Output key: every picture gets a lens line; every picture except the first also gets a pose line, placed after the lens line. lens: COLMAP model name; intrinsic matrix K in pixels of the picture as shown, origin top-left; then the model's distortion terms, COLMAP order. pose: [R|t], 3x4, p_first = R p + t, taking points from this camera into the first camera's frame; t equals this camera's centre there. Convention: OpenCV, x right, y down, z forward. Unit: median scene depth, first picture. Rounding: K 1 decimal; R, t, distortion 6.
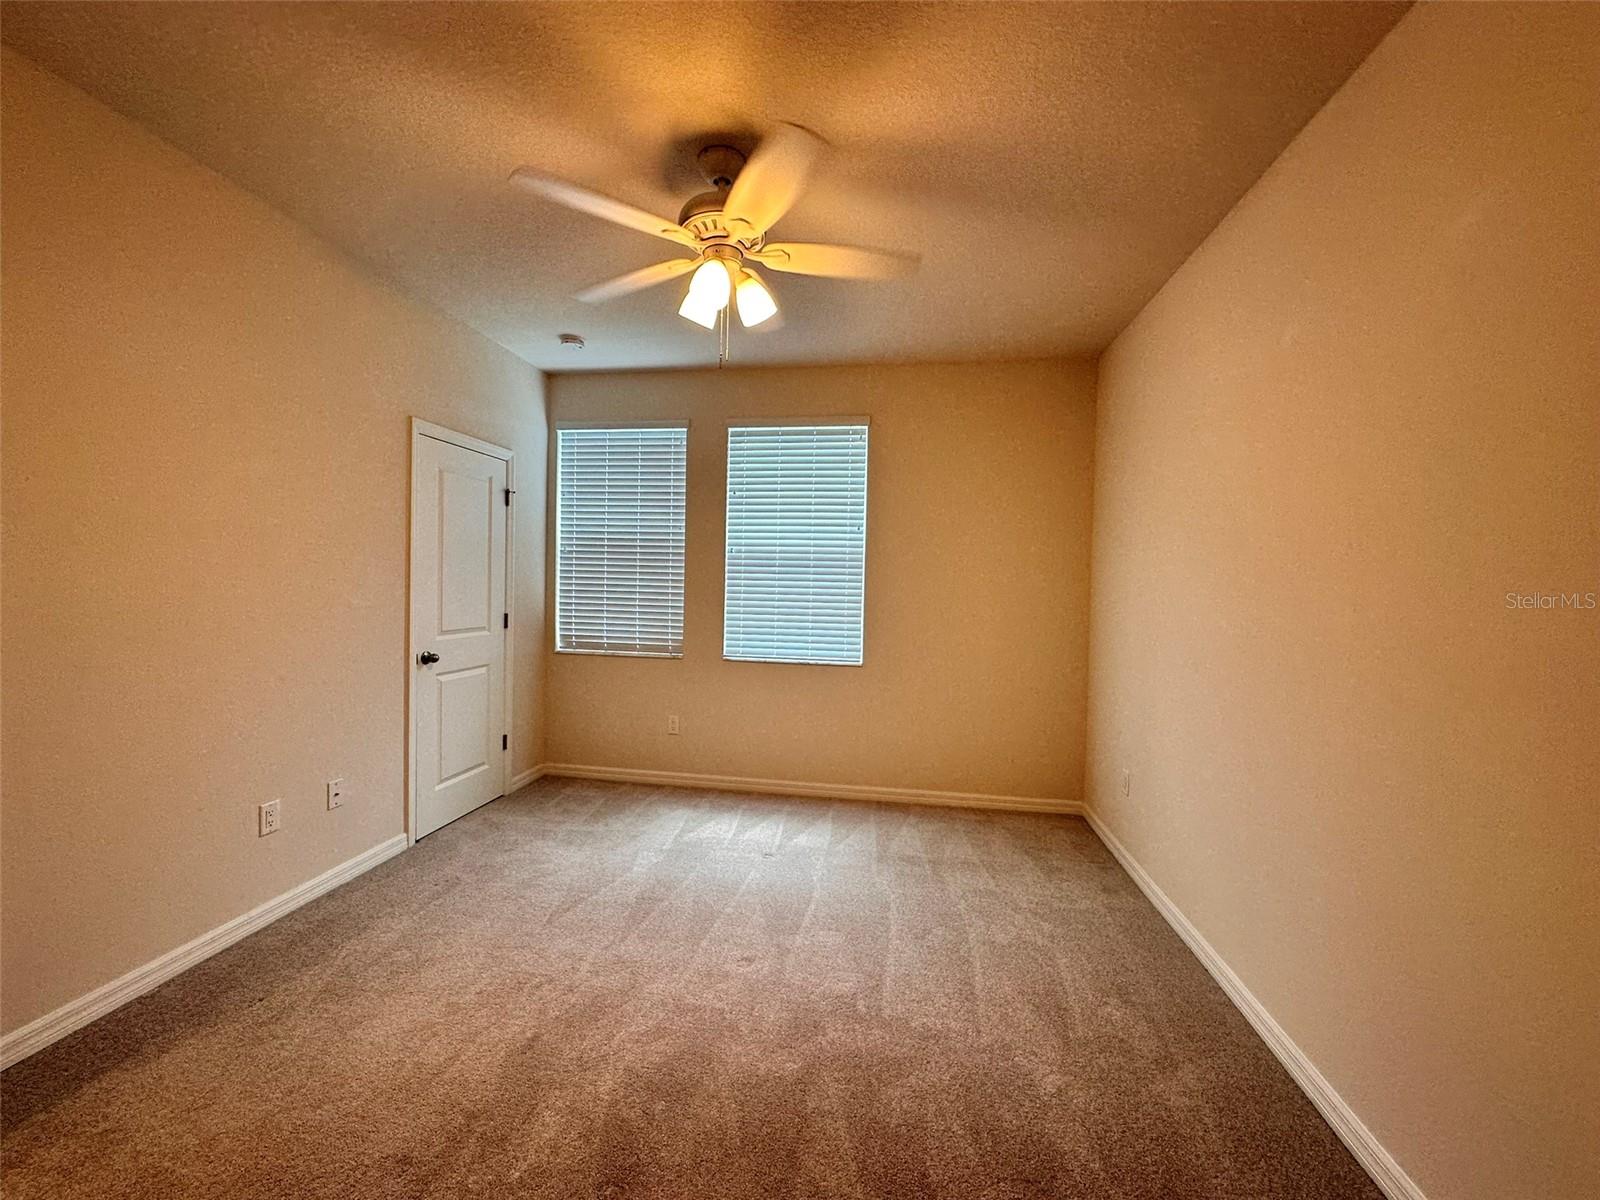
lens RADIAL K [[637.6, 0, 800.0], [0, 637.6, 600.0], [0, 0, 1]] dist [-0.002834, 0.000343]
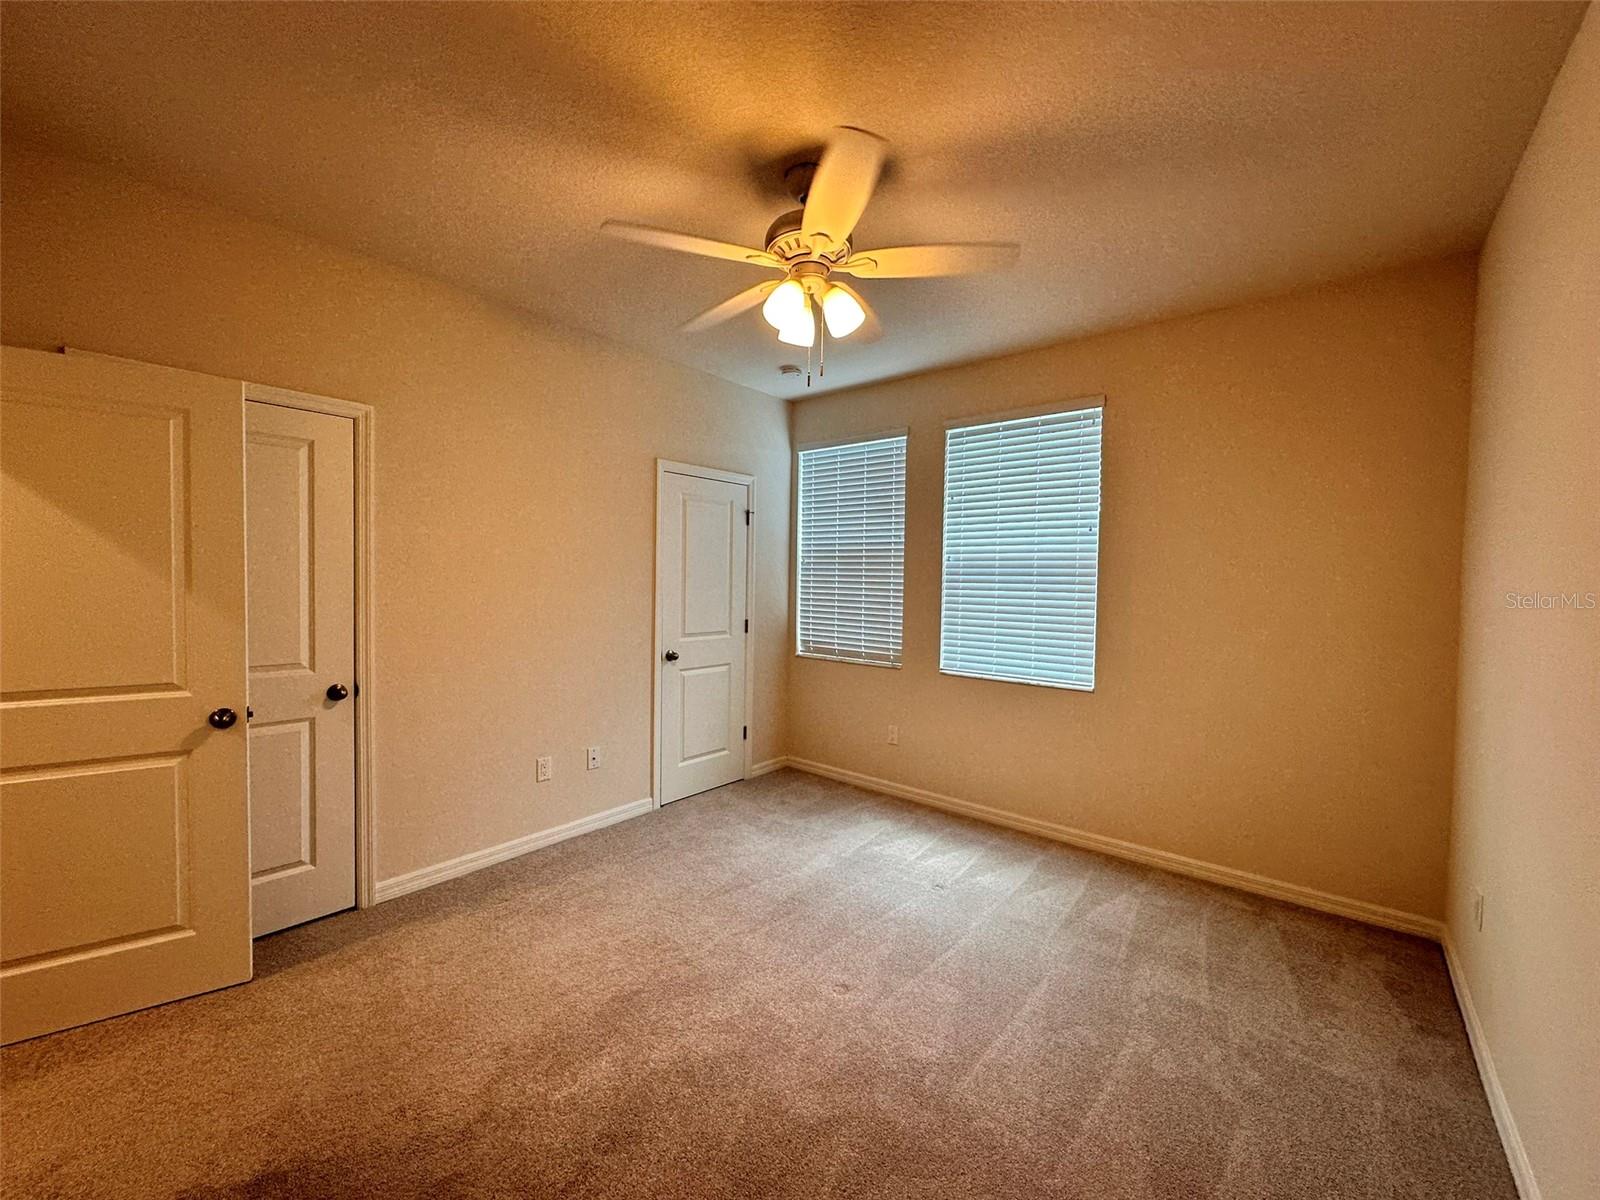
lens RADIAL K [[637.6, 0, 800.0], [0, 637.6, 600.0], [0, 0, 1]] dist [-0.002834, 0.000343]
pose [[0.854159, 0.008972, -0.519935, 0.210922], [-0.009907, 0.999950, 0.000979, -0.015909], [0.519918, 0.004315, 0.854206, 0.076771]]
